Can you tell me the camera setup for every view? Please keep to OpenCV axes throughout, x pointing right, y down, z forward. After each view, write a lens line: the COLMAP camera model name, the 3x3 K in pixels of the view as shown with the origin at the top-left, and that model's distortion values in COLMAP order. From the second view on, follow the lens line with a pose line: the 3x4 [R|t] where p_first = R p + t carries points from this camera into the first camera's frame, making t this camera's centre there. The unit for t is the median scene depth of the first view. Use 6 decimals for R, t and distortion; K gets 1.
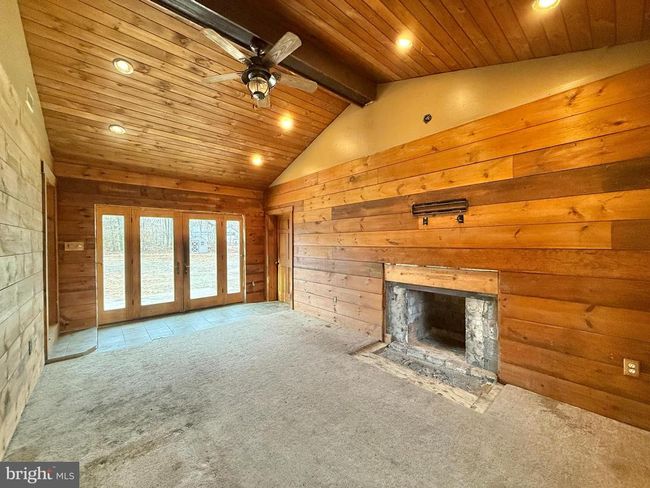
lens RADIAL K [[261.5, 0, 320.4], [0, 261.5, 243.2], [0, 0, 1]] dist [-0.001629, 0.000074]
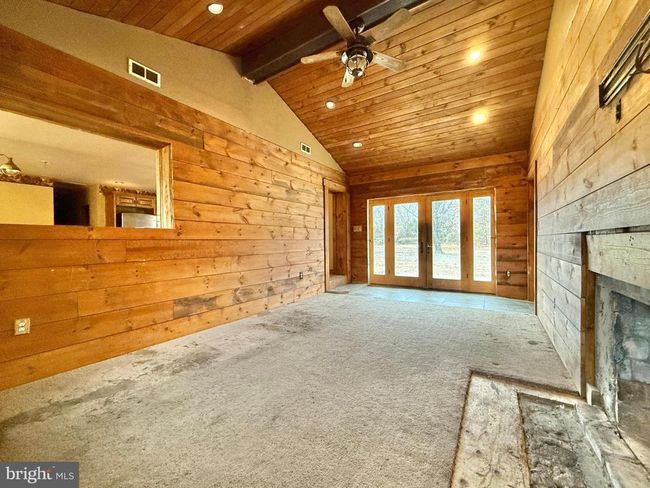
lens RADIAL K [[261.5, 0, 321.1], [0, 261.5, 244.3], [0, 0, 1]] dist [-0.001629, 0.000074]
pose [[0.274955, 0.016172, -0.961321, 0.479337], [0.001611, 0.999849, 0.017281, 0.074924], [0.961456, -0.006300, 0.274887, 0.353410]]
